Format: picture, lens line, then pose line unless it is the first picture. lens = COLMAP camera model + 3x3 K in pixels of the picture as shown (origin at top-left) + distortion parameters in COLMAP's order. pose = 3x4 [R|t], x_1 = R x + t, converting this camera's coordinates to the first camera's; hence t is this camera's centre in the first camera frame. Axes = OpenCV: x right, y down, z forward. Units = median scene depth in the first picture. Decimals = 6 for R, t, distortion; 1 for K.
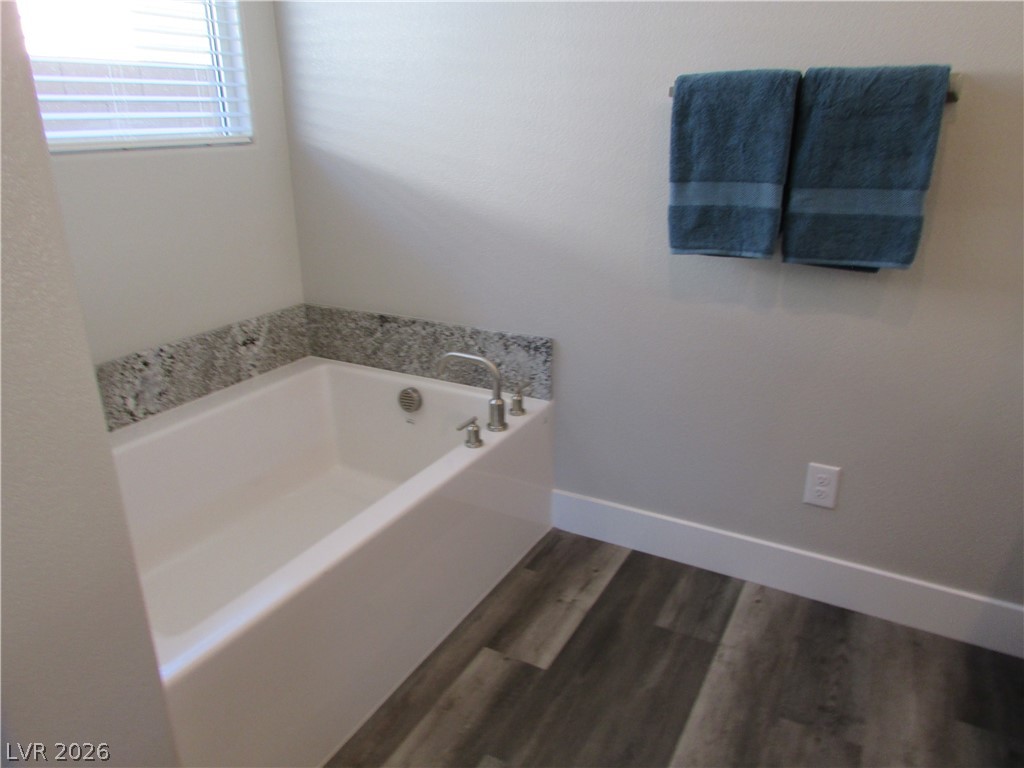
lens RADIAL K [[730.0, 0, 510.3], [0, 730.0, 386.0], [0, 0, 1]] dist [-0.036658, 0.021264]
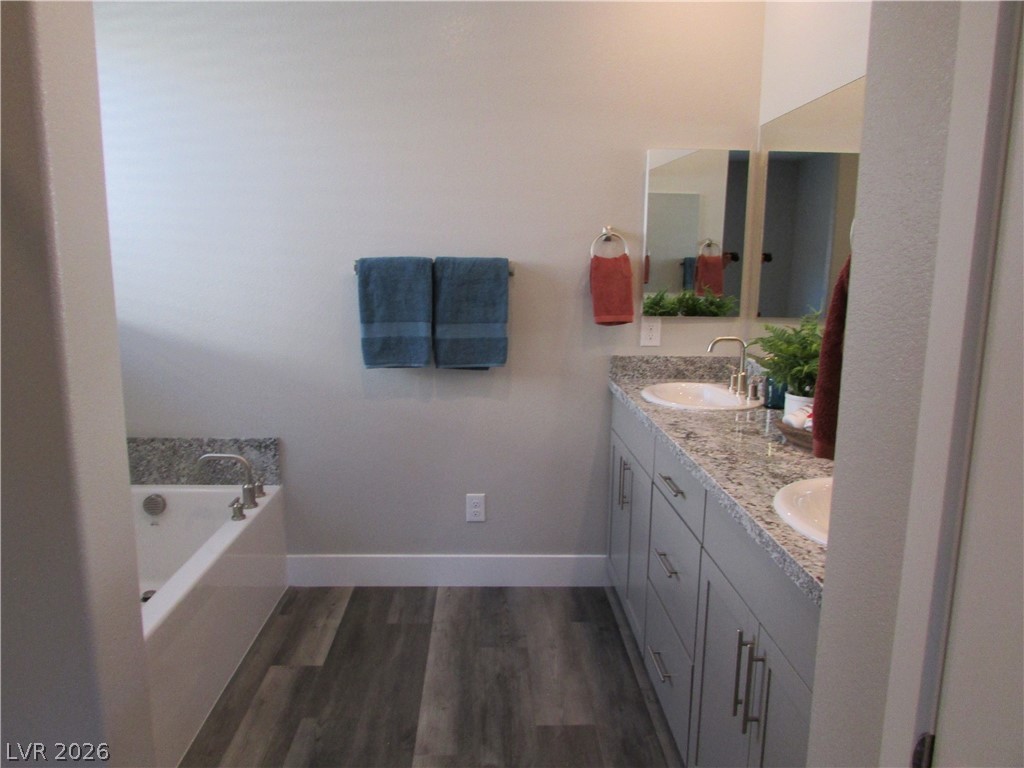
lens RADIAL K [[730.0, 0, 510.3], [0, 730.0, 386.0], [0, 0, 1]] dist [-0.036658, 0.021264]
pose [[0.859939, -0.073416, 0.505088, -0.290639], [0.161006, 0.978093, -0.131953, 0.104063], [-0.484336, 0.194794, 0.852921, -0.441032]]
